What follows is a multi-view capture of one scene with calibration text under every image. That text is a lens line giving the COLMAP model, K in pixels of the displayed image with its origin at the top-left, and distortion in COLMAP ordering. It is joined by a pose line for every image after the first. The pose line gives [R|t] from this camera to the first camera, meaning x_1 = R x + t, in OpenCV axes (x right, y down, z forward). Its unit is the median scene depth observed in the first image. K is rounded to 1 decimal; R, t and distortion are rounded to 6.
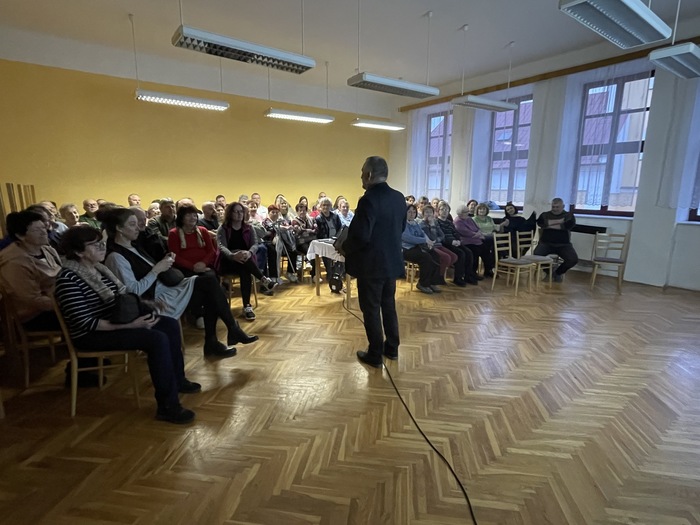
lens RADIAL K [[365.6, 0, 350.0], [0, 365.6, 262.5], [0, 0, 1]] dist [-0.003575, -0.000939]
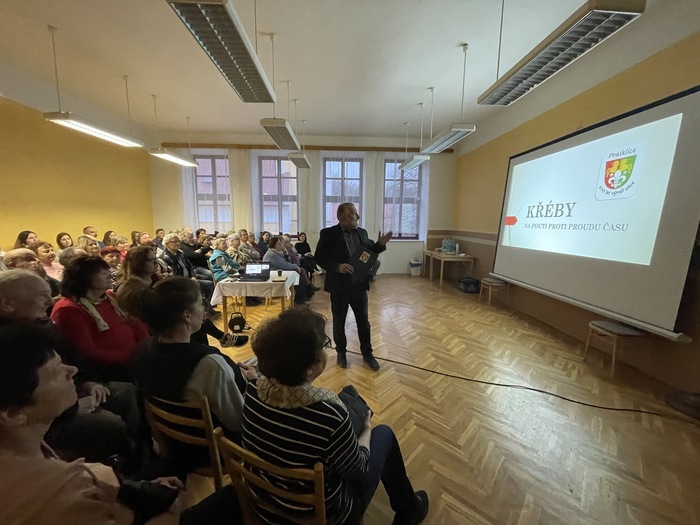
lens RADIAL K [[282.5, 0, 349.9], [0, 282.5, 259.6], [0, 0, 1]] dist [-0.000927, -0.000407]
pose [[0.556614, -0.107942, 0.823729, -0.404849], [0.158367, 0.987128, 0.022342, -0.065352], [-0.815537, 0.118015, 0.566544, 0.286587]]
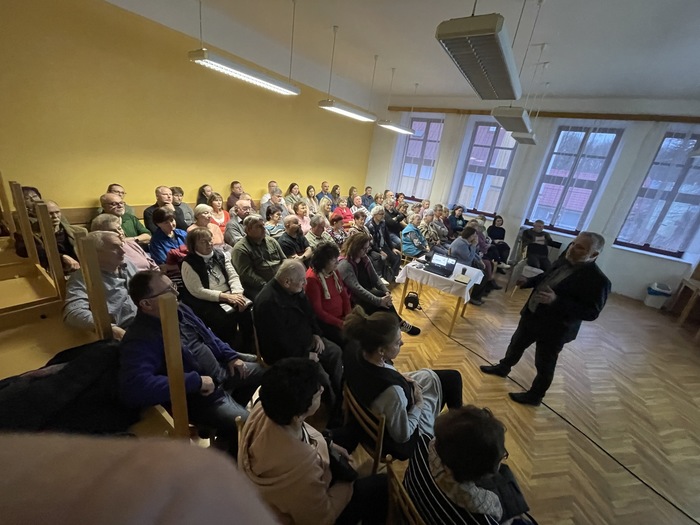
lens RADIAL K [[282.5, 0, 349.9], [0, 282.5, 259.6], [0, 0, 1]] dist [-0.000927, -0.000407]
pose [[0.938210, 0.006598, 0.346003, -0.425424], [-0.064393, 0.985686, 0.155809, -0.152714], [-0.340023, -0.168461, 0.925206, 0.291194]]
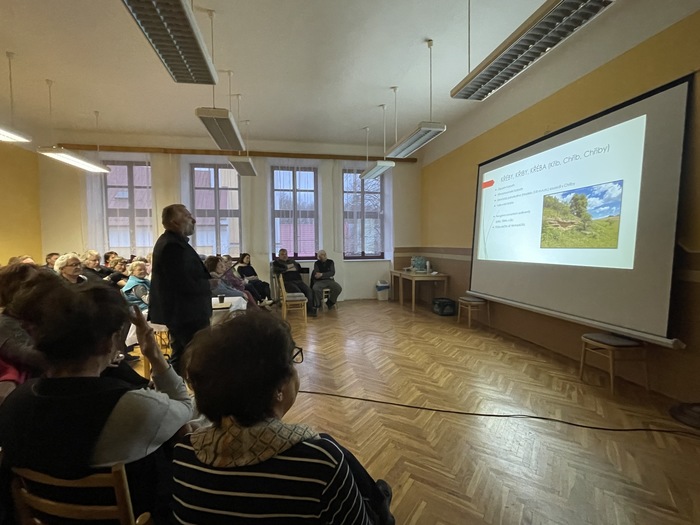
lens RADIAL K [[326.9, 0, 349.7], [0, 326.9, 259.0], [0, 0, 1]] dist [-0.001692, -0.000333]
pose [[0.425654, -0.046421, 0.903694, -0.393570], [0.195161, 0.979889, -0.041589, -0.047315], [-0.883590, 0.194068, 0.426154, 0.320921]]
